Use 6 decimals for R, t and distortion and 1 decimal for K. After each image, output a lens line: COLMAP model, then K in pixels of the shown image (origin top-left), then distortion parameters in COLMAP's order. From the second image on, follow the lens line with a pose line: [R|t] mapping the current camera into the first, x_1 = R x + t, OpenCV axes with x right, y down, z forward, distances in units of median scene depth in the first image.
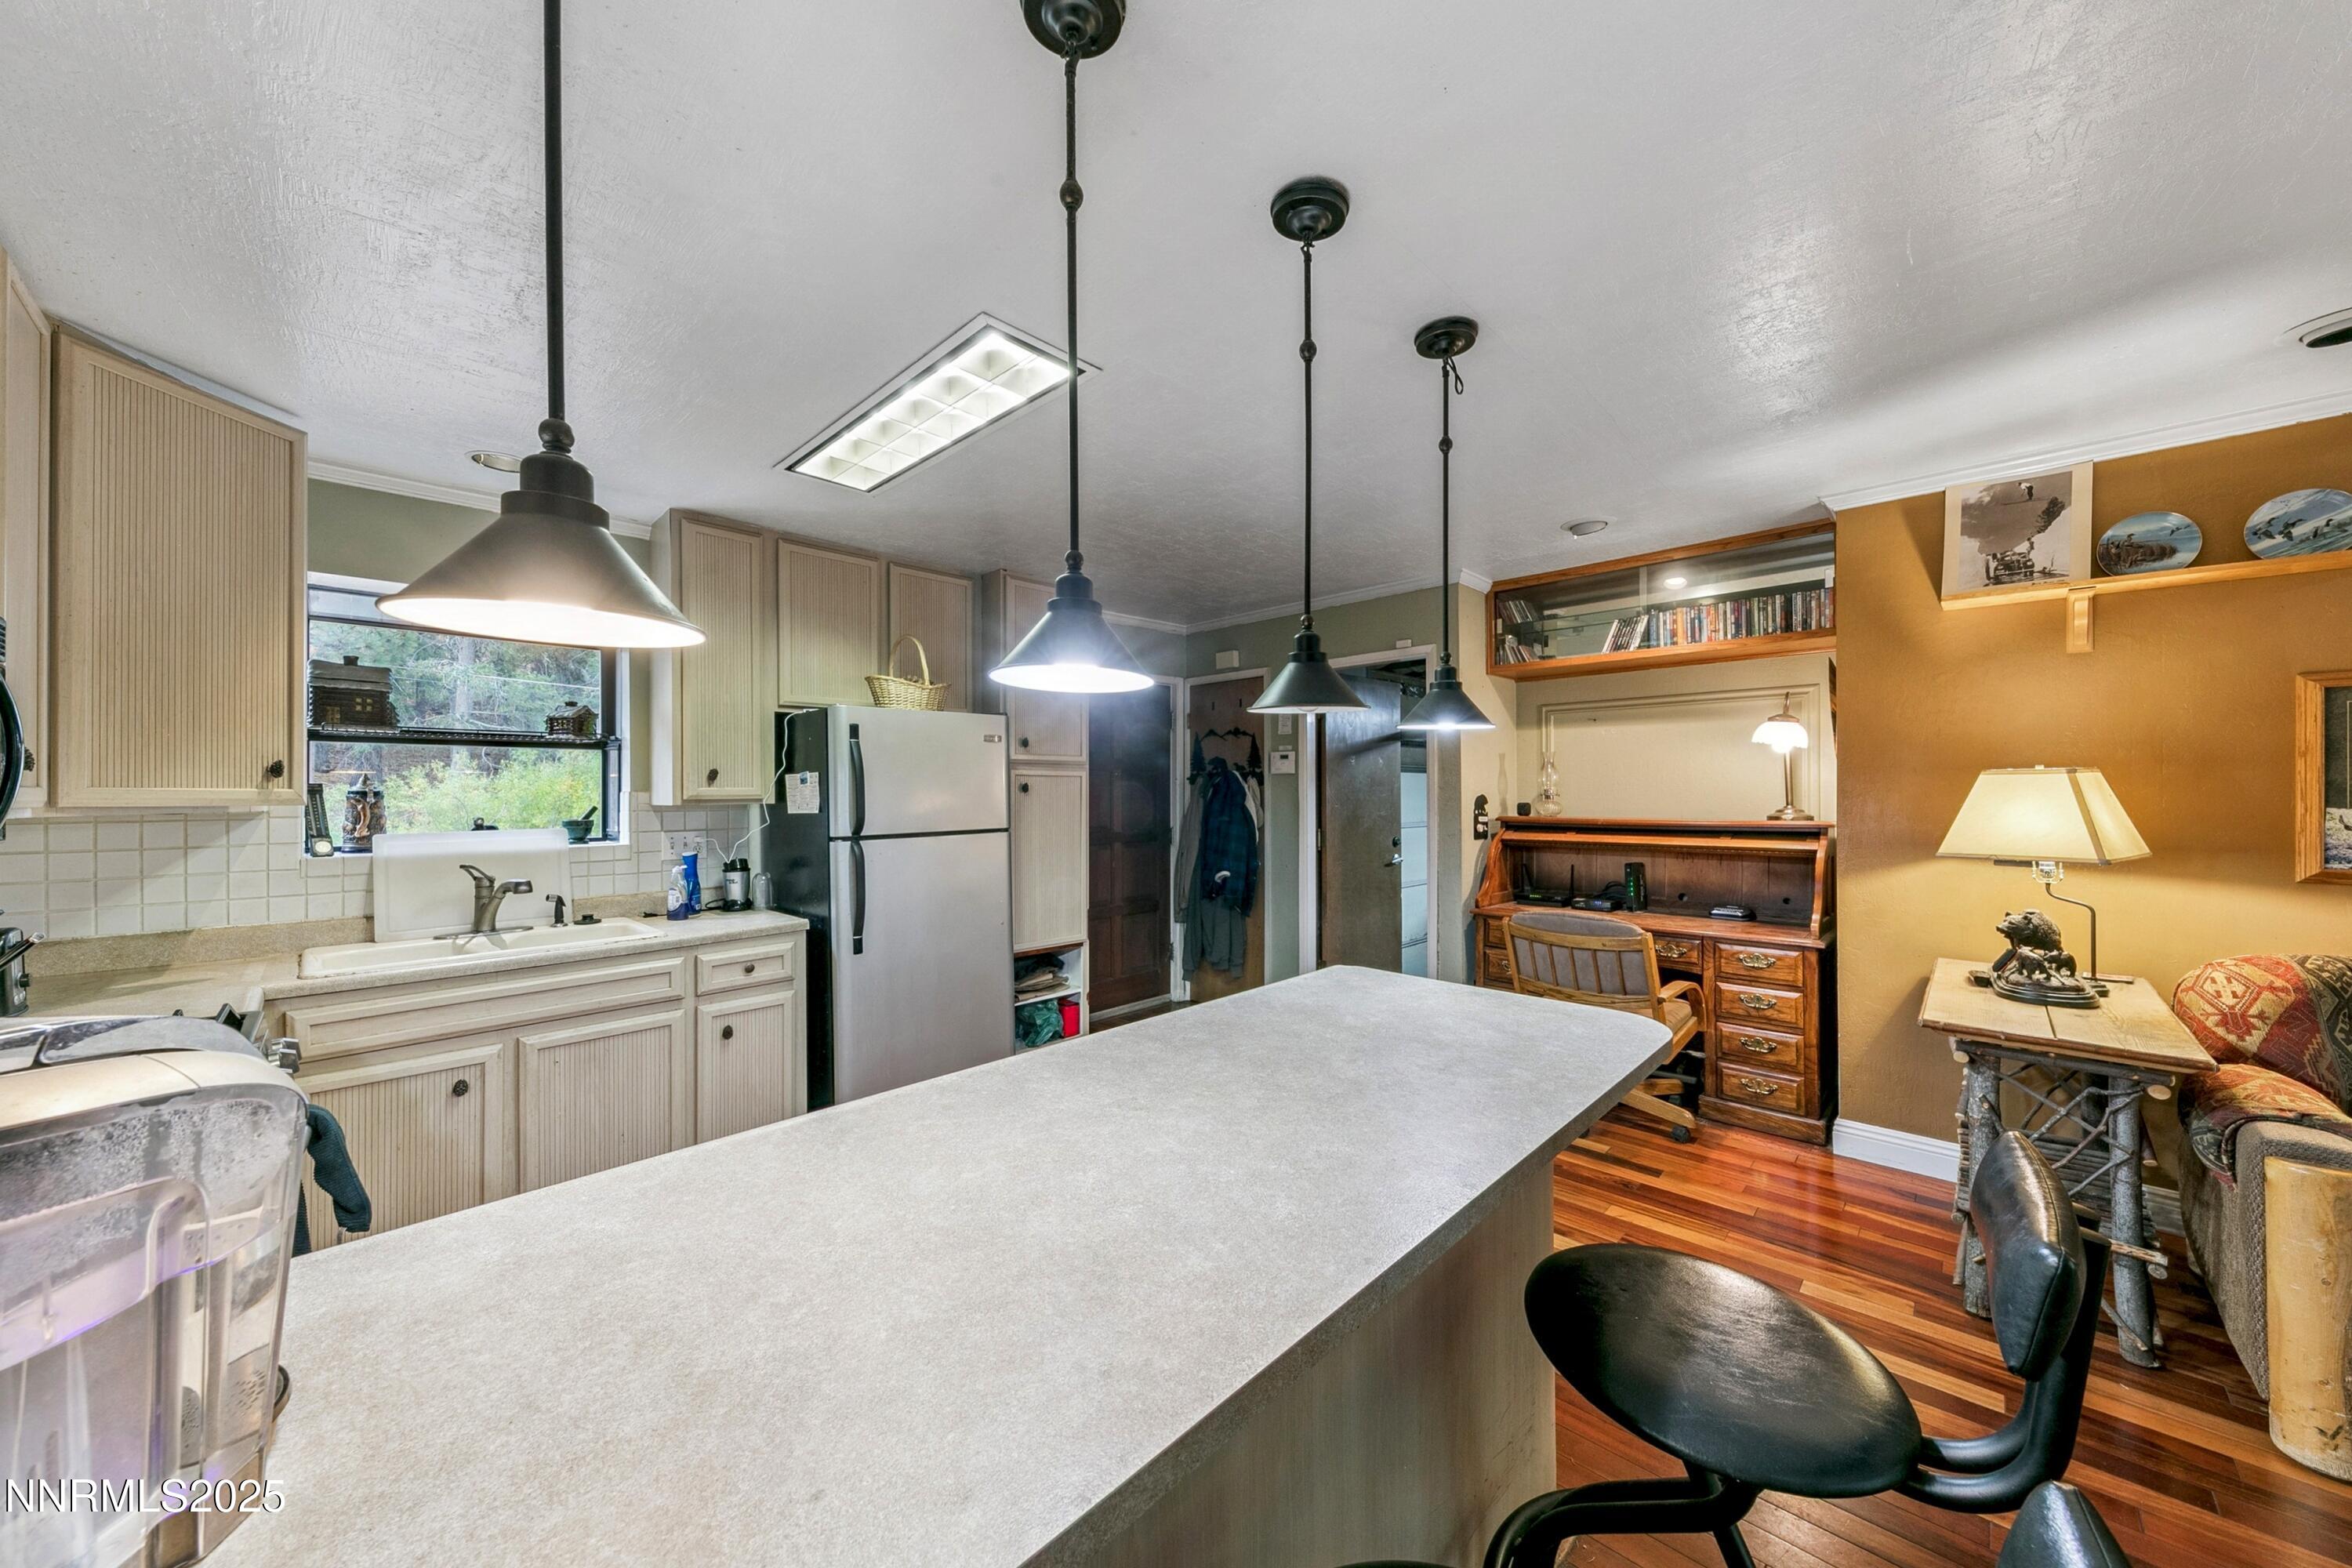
lens RADIAL K [[833.3, 0, 1186.9], [0, 833.3, 789.9], [0, 0, 1]] dist [-0.001468, -0.000385]
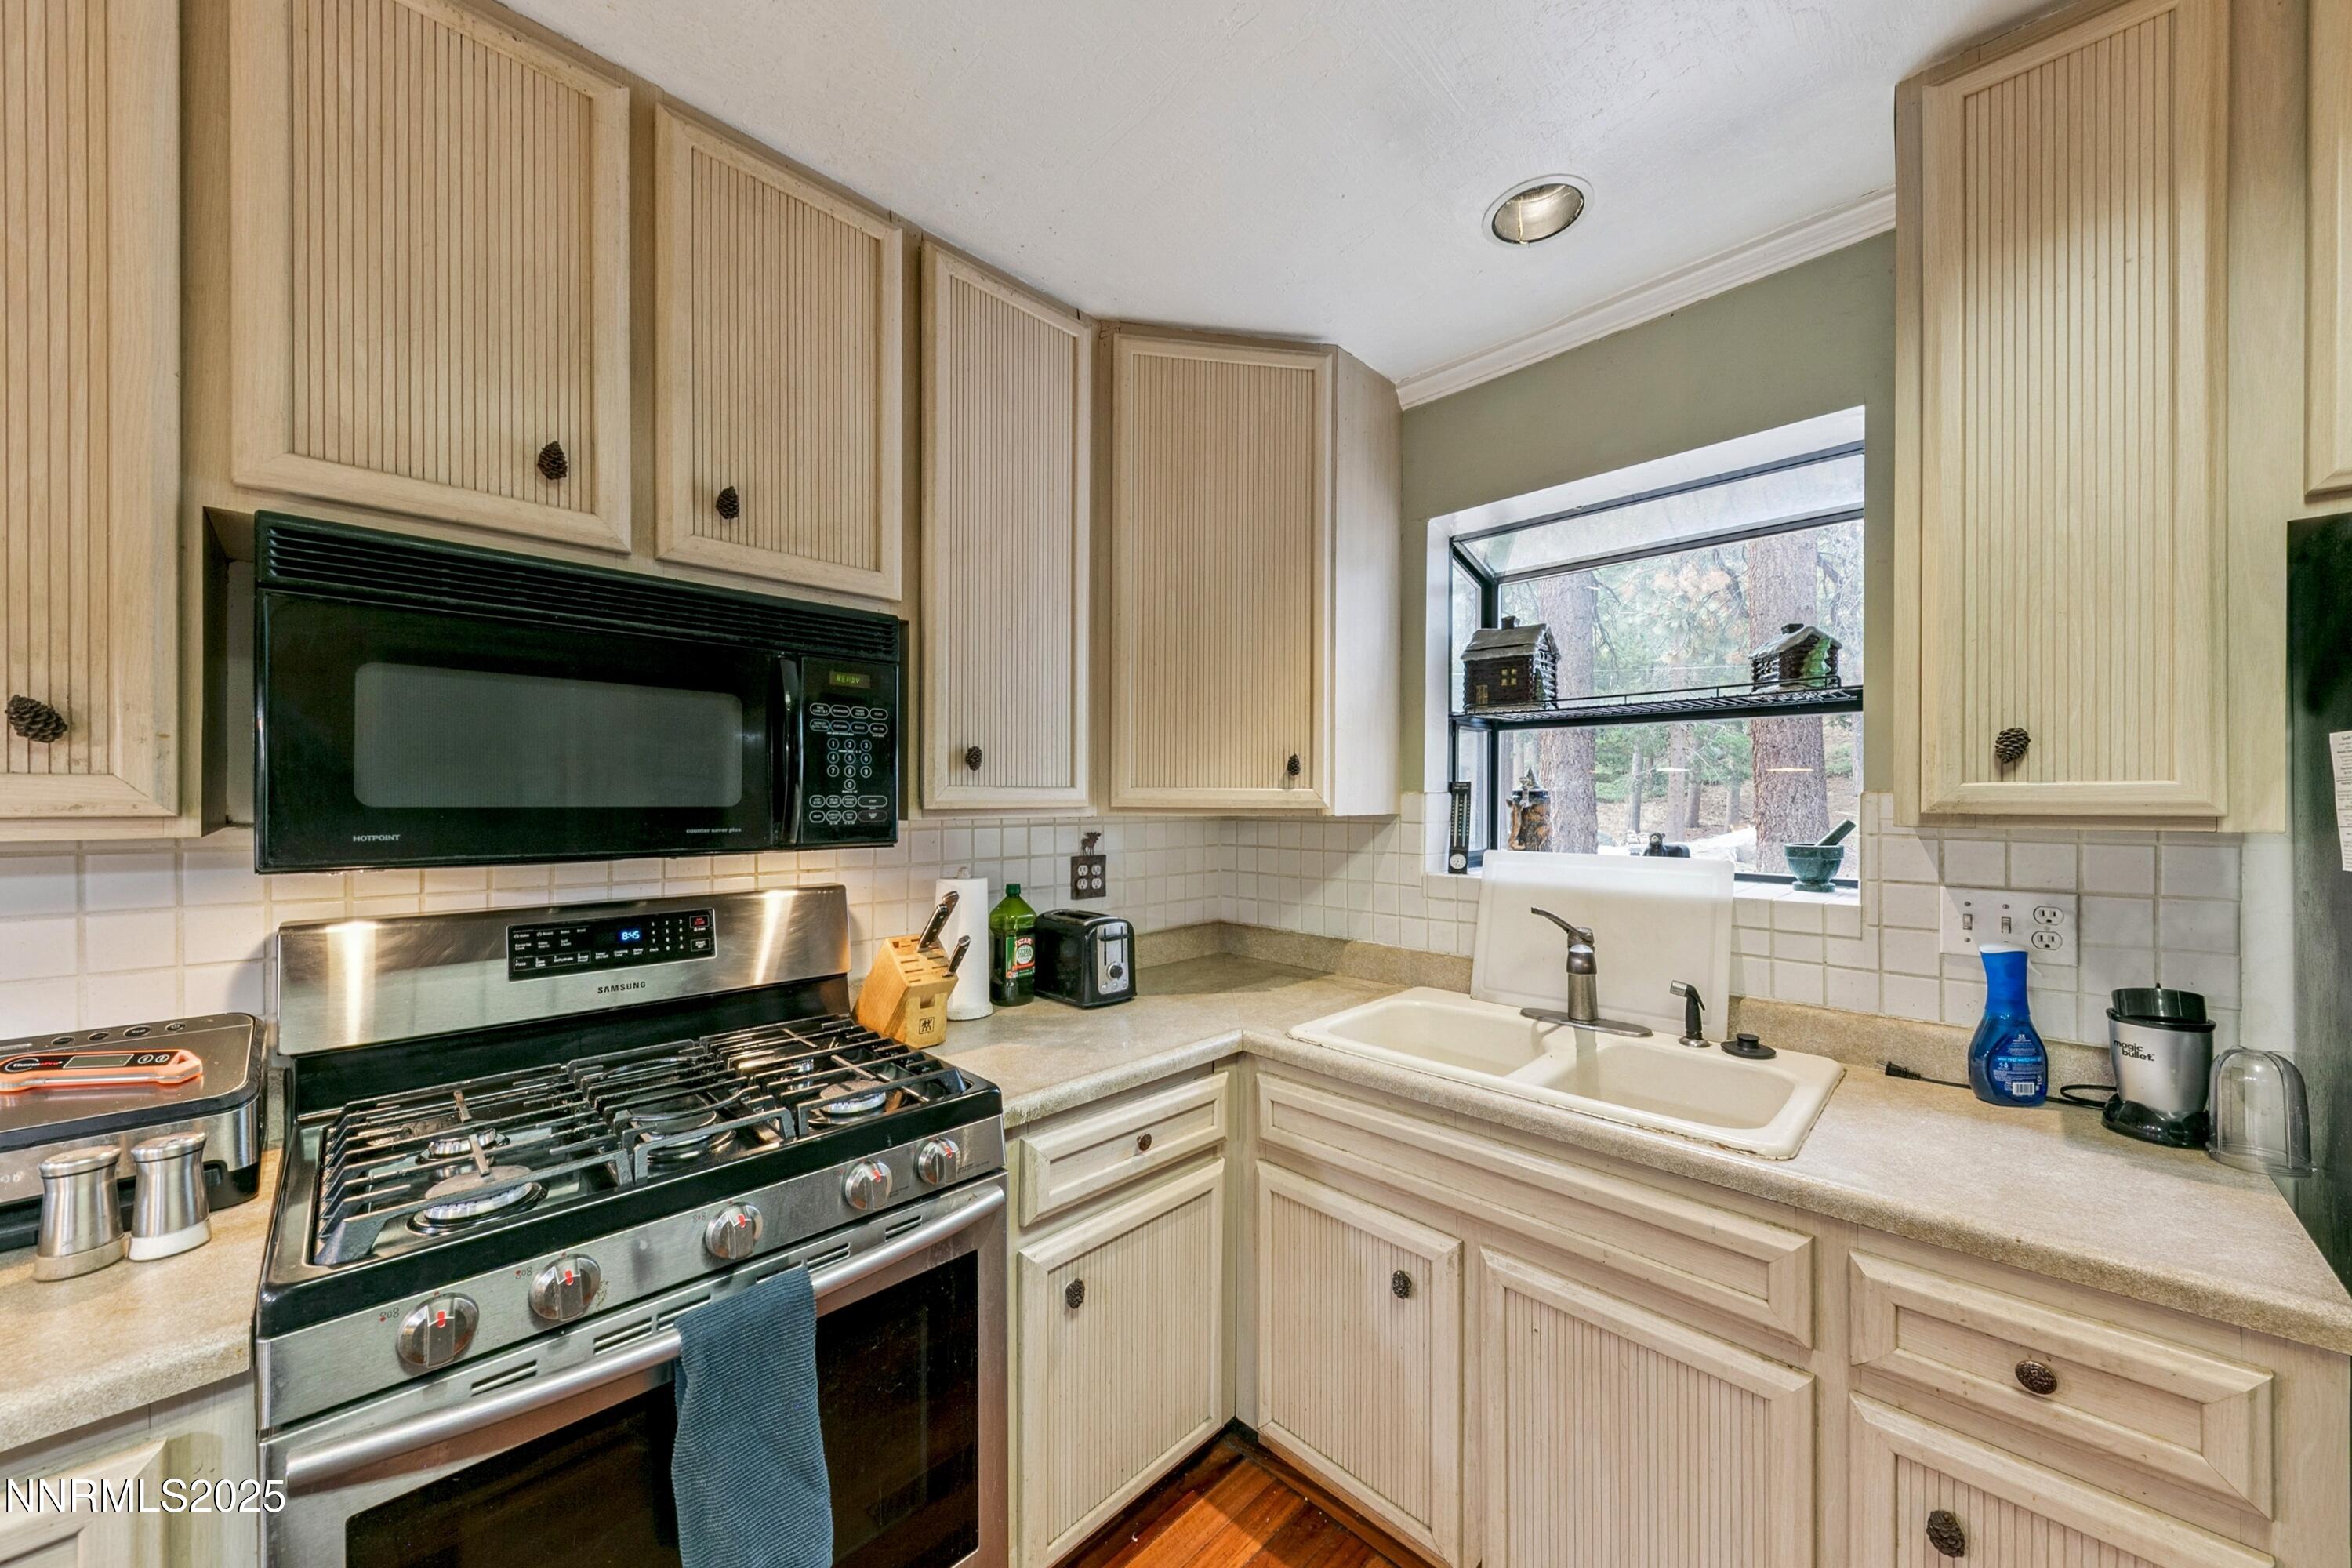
lens RADIAL K [[833.3, 0, 1193.6], [0, 833.3, 793.9], [0, 0, 1]] dist [-0.001468, -0.000385]
pose [[-0.015785, 0.005291, -0.999861, -0.219207], [0.003937, 0.999979, 0.005229, -0.000385], [0.999868, -0.003854, -0.015806, 0.695947]]
